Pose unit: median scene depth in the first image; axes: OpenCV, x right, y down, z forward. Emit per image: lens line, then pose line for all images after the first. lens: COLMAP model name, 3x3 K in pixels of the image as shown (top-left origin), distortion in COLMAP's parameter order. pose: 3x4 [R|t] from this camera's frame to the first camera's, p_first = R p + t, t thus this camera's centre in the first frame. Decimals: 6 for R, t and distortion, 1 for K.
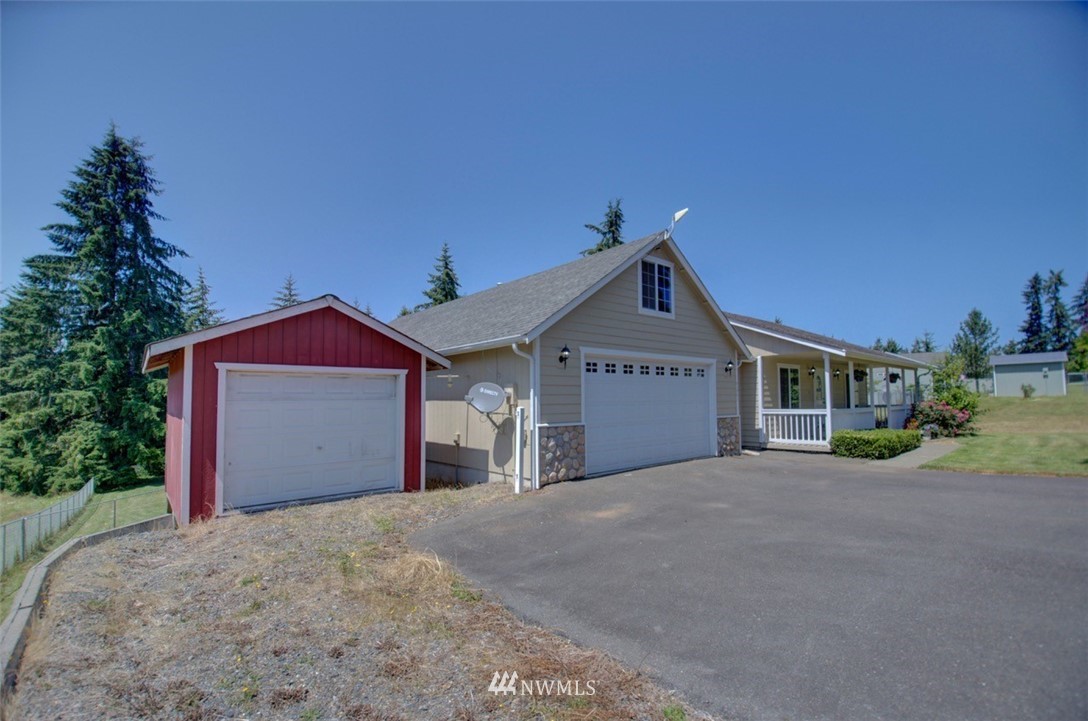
lens RADIAL K [[486.4, 0, 539.2], [0, 486.4, 381.5], [0, 0, 1]] dist [-0.030941, -0.000153]
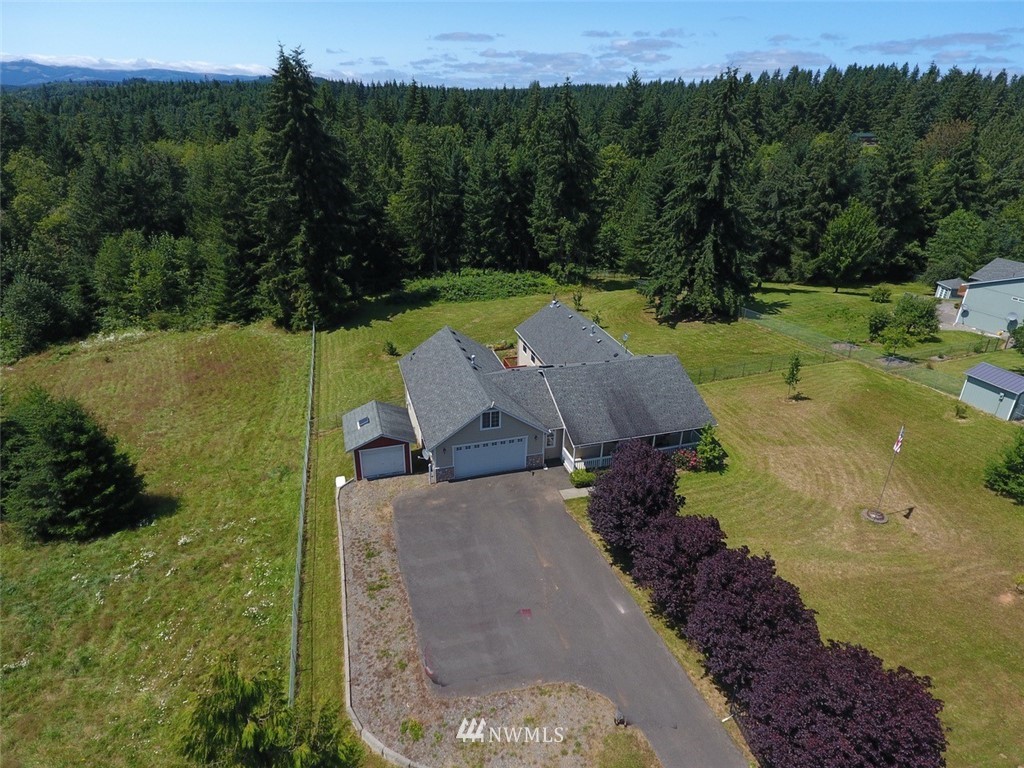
lens RADIAL K [[609.3, 0, 512.0], [0, 609.3, 384.0], [0, 0, 1]] dist [-0.019862, -0.000439]
pose [[0.914033, 0.198022, -0.354020, 1.548344], [-0.009220, 0.882664, 0.469914, -2.017056], [0.405534, -0.426253, 0.808610, -1.686184]]
